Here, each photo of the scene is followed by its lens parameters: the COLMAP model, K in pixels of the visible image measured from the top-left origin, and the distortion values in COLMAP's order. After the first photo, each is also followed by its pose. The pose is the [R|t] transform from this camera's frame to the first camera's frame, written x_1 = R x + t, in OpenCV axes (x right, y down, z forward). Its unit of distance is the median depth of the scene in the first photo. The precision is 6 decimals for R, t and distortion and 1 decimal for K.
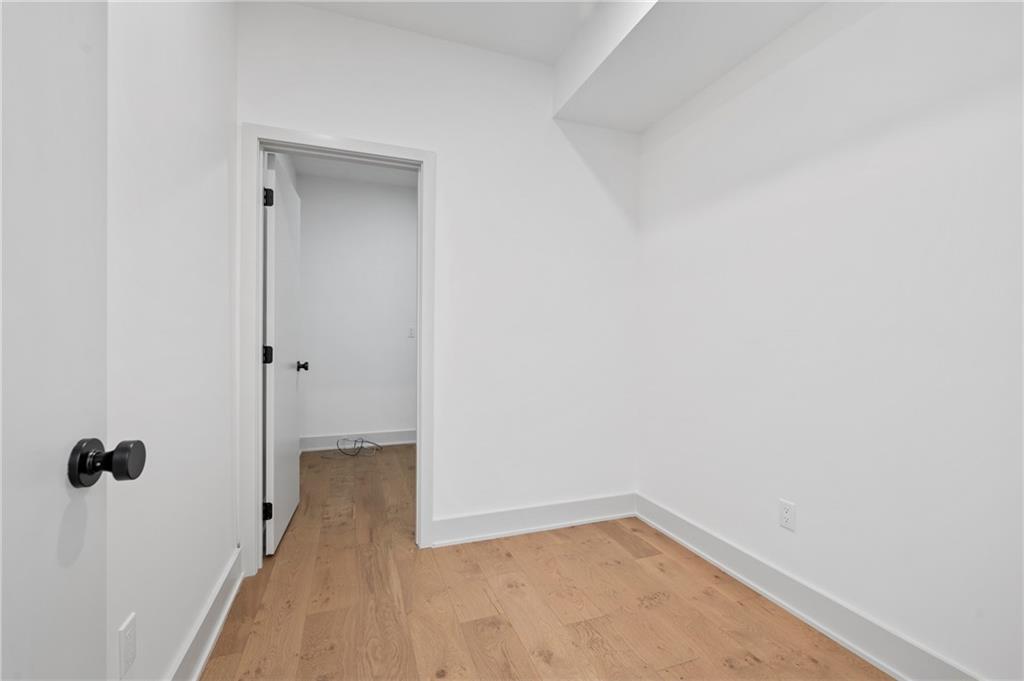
lens RADIAL K [[466.8, 0, 512.0], [0, 466.8, 340.5], [0, 0, 1]] dist [-0.057170, 0.000161]
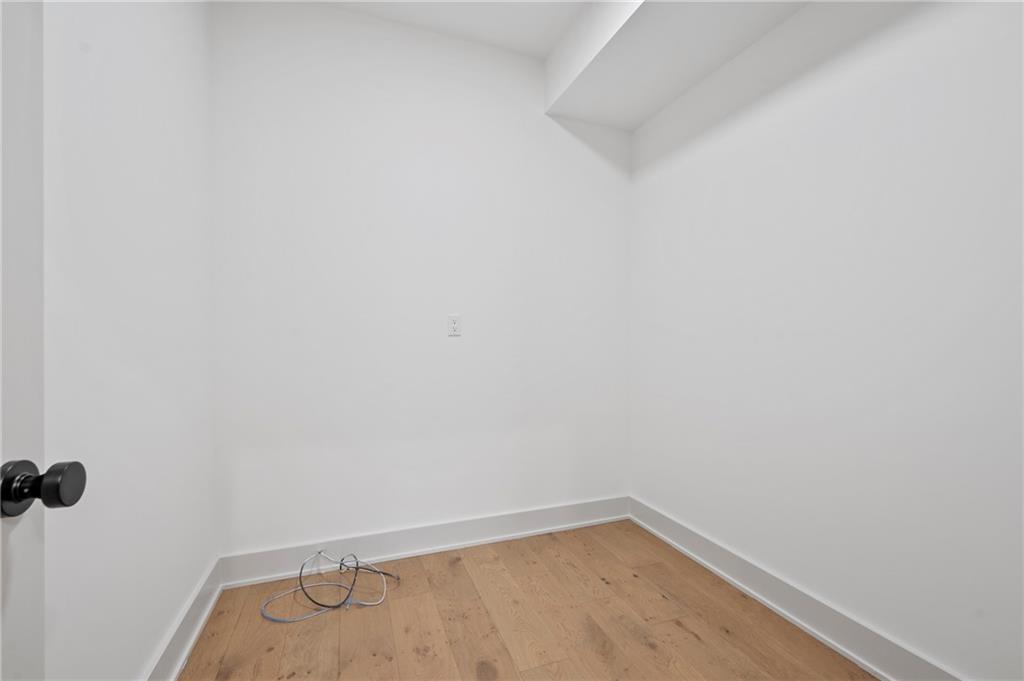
lens RADIAL K [[444.5, 0, 512.0], [0, 444.5, 340.5], [0, 0, 1]] dist [-0.000859, -0.000215]
pose [[0.999324, -0.003057, 0.036634, -0.033364], [0.003206, 0.999987, -0.003994, -0.000432], [-0.036622, 0.004109, 0.999321, 0.105195]]
